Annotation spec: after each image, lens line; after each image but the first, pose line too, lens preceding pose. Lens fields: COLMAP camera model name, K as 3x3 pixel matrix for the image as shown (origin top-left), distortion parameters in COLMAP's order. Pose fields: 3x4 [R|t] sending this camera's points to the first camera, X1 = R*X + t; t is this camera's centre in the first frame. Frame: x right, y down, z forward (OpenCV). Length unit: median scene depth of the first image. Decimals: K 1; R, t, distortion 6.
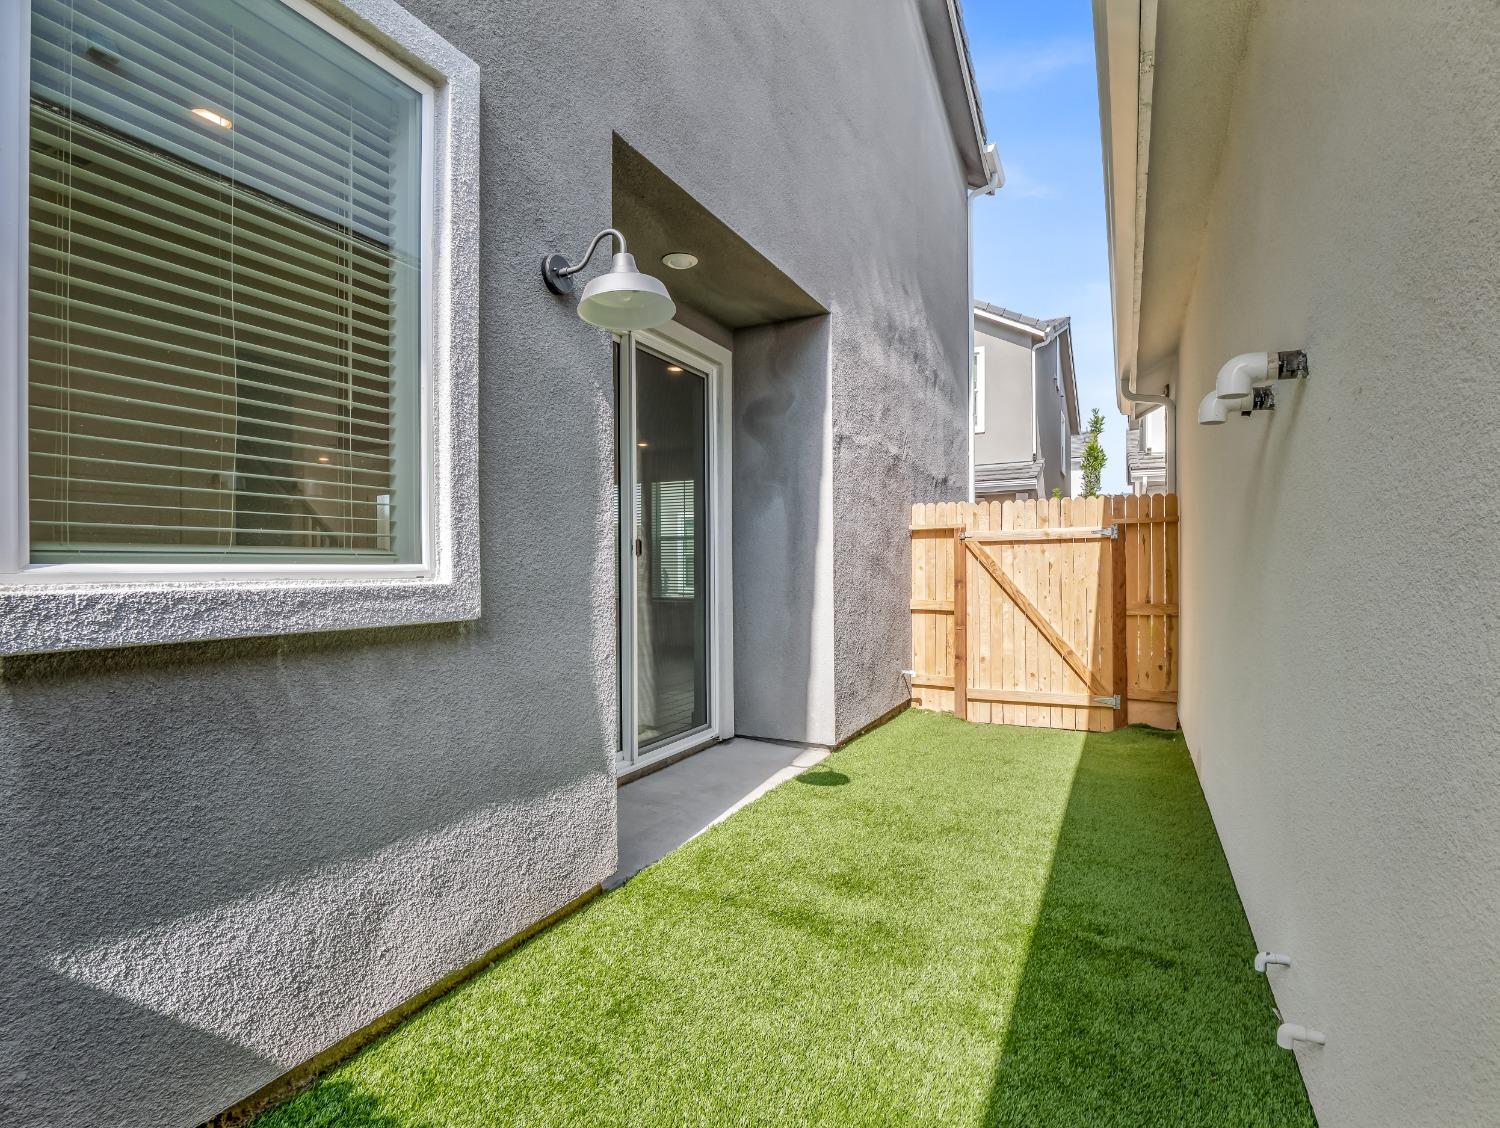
lens RADIAL K [[706.2, 0, 750.0], [0, 706.2, 564.0], [0, 0, 1]] dist [-0.000011, -0.000005]
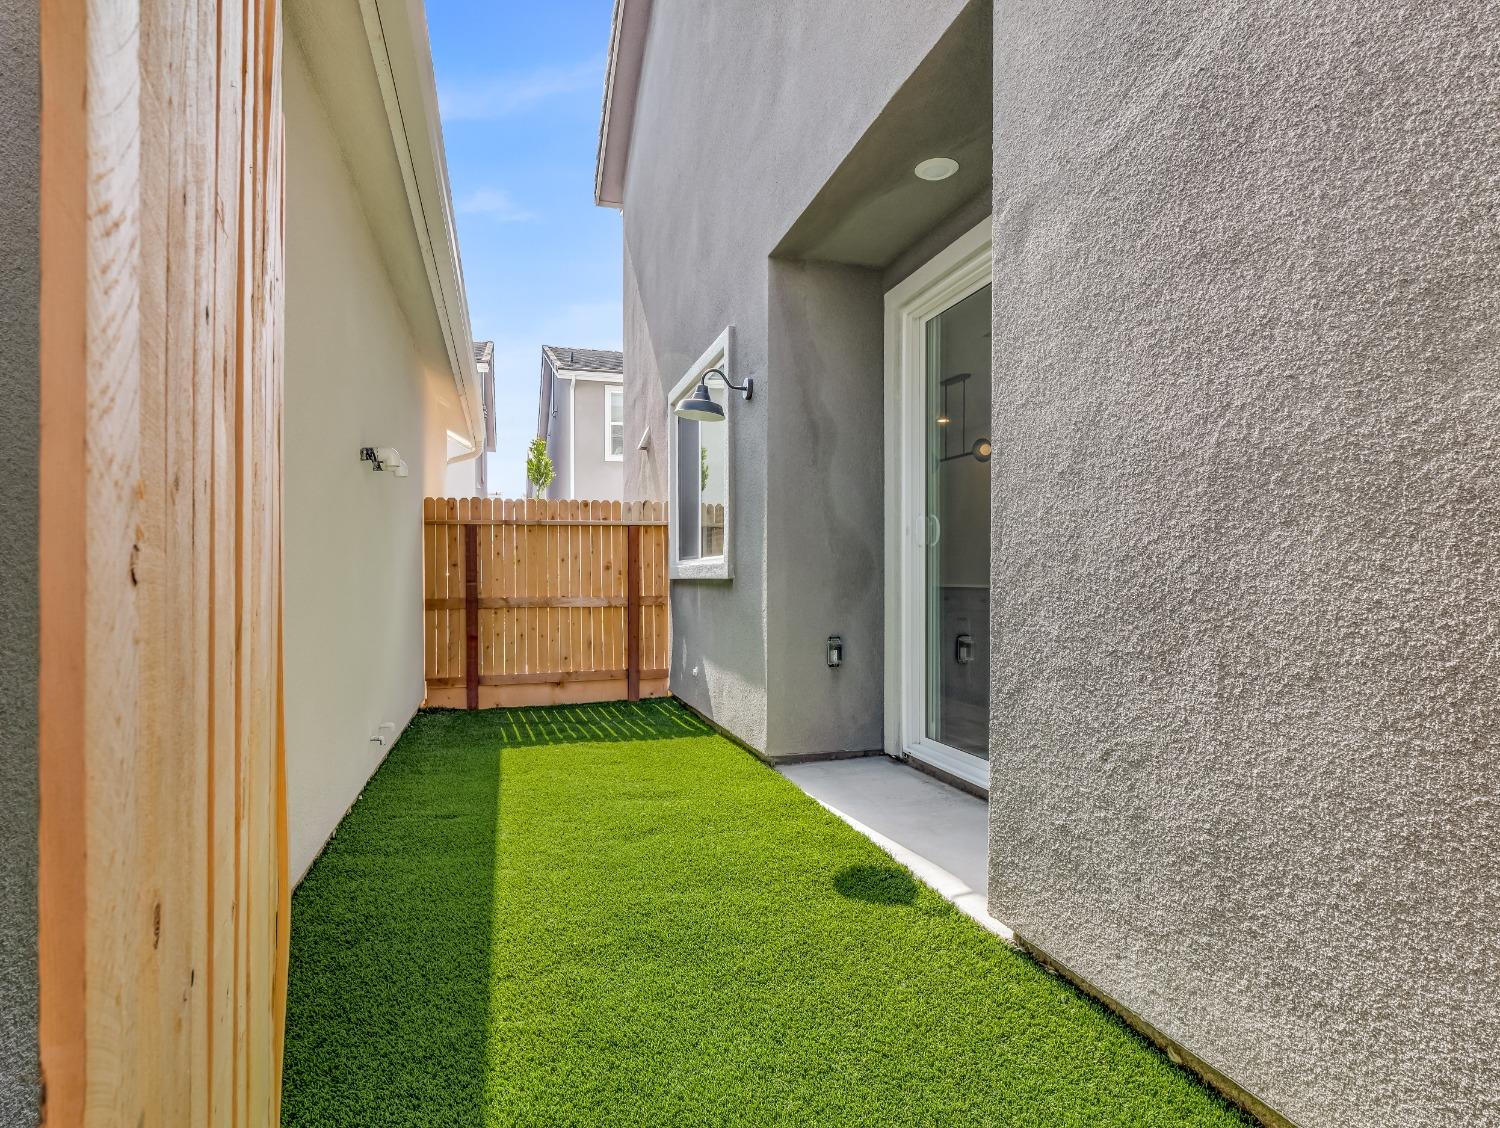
lens RADIAL K [[787.0, 0, 750.0], [0, 787.0, 564.0], [0, 0, 1]] dist [-0.000008, 0.000000]
pose [[-0.700519, -0.001423, -0.713632, 0.746600], [0.012433, 0.999822, -0.014198, 0.036983], [0.713526, -0.018819, -0.700376, 1.559863]]
